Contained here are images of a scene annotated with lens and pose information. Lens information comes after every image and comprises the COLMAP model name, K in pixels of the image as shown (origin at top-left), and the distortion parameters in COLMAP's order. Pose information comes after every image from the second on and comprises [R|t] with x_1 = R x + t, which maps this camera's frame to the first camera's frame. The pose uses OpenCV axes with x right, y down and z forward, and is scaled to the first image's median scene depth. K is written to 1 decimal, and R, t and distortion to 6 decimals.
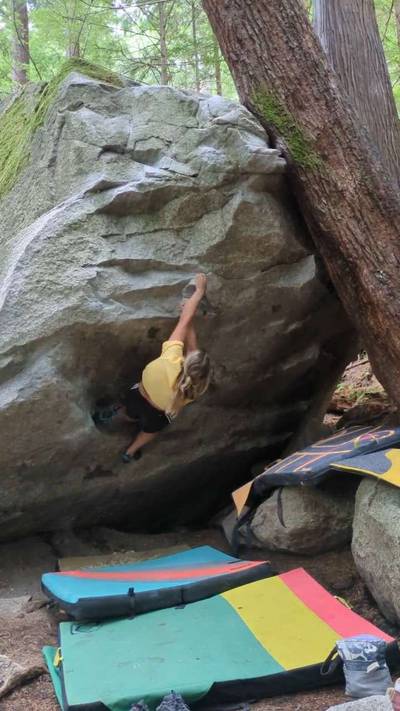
lens RADIAL K [[632.5, 0, 197.7], [0, 632.5, 362.3], [0, 0, 1]] dist [0.039888, -0.013786]
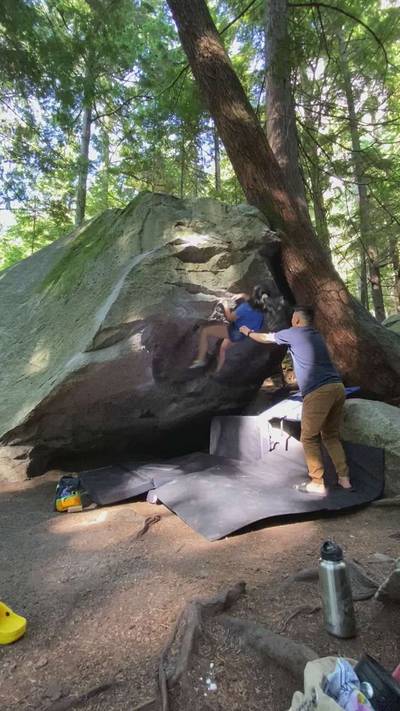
lens RADIAL K [[316.4, 0, 200.0], [0, 316.4, 355.5], [0, 0, 1]] dist [0.000919, 0.000011]
pose [[0.981257, 0.077563, 0.176407, -0.218880], [-0.055382, 0.990309, -0.127360, 0.143330], [-0.184576, 0.115203, 0.976043, 0.169950]]
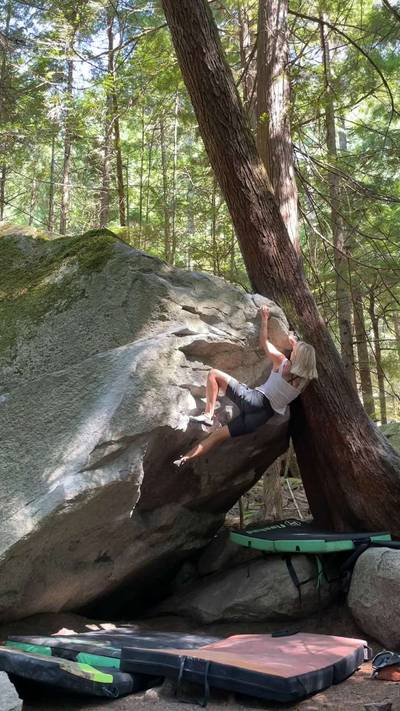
lens RADIAL K [[593.3, 0, 200.0], [0, 593.3, 355.5], [0, 0, 1]] dist [0.140022, -0.223118]
pose [[0.865189, 0.209270, 0.455691, -0.710100], [-0.084972, 0.956797, -0.278064, 0.135085], [-0.494194, 0.201857, 0.845592, -0.119044]]
